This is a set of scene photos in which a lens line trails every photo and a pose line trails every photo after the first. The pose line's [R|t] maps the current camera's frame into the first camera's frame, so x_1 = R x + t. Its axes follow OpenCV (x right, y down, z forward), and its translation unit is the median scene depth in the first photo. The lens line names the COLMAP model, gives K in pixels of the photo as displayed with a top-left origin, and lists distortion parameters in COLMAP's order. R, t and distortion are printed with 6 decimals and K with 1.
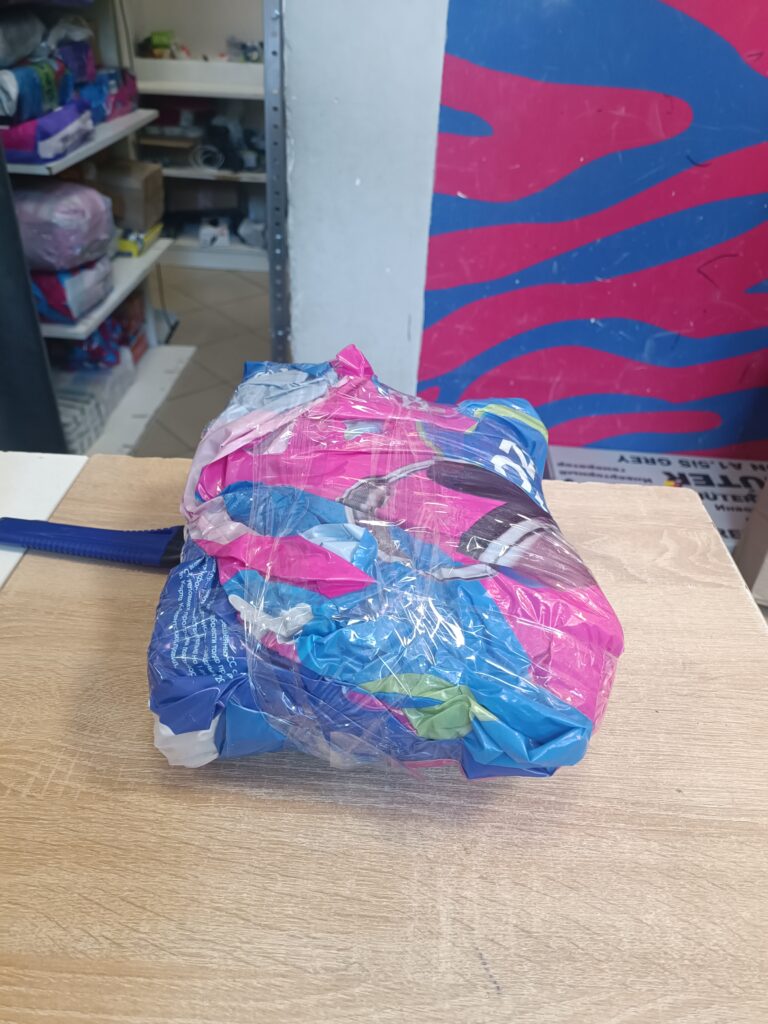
lens RADIAL K [[767.1, 0, 382.4], [0, 767.1, 506.5], [0, 0, 1]] dist [0.007969, -0.020968]
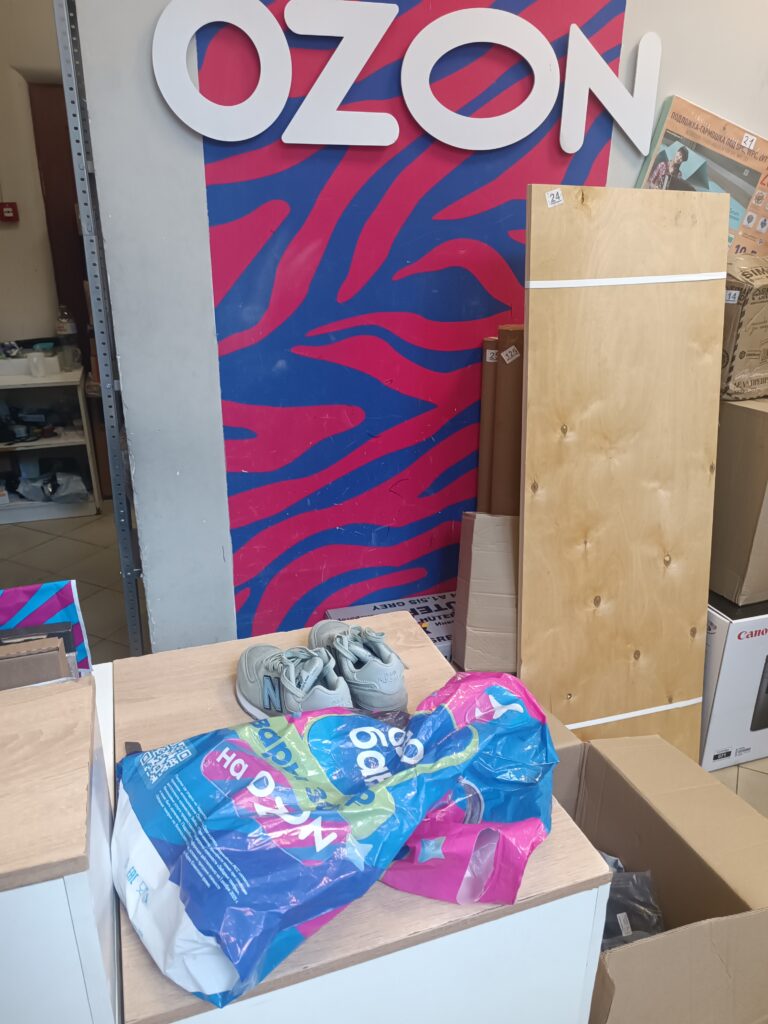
lens RADIAL K [[767.1, 0, 382.5], [0, 767.1, 509.9], [0, 0, 1]] dist [0.007969, -0.020968]
pose [[0.928901, -0.174114, 0.326845, -0.166652], [0.245029, 0.950734, -0.189909, 0.053311], [-0.277677, 0.256493, 0.925801, -0.556324]]
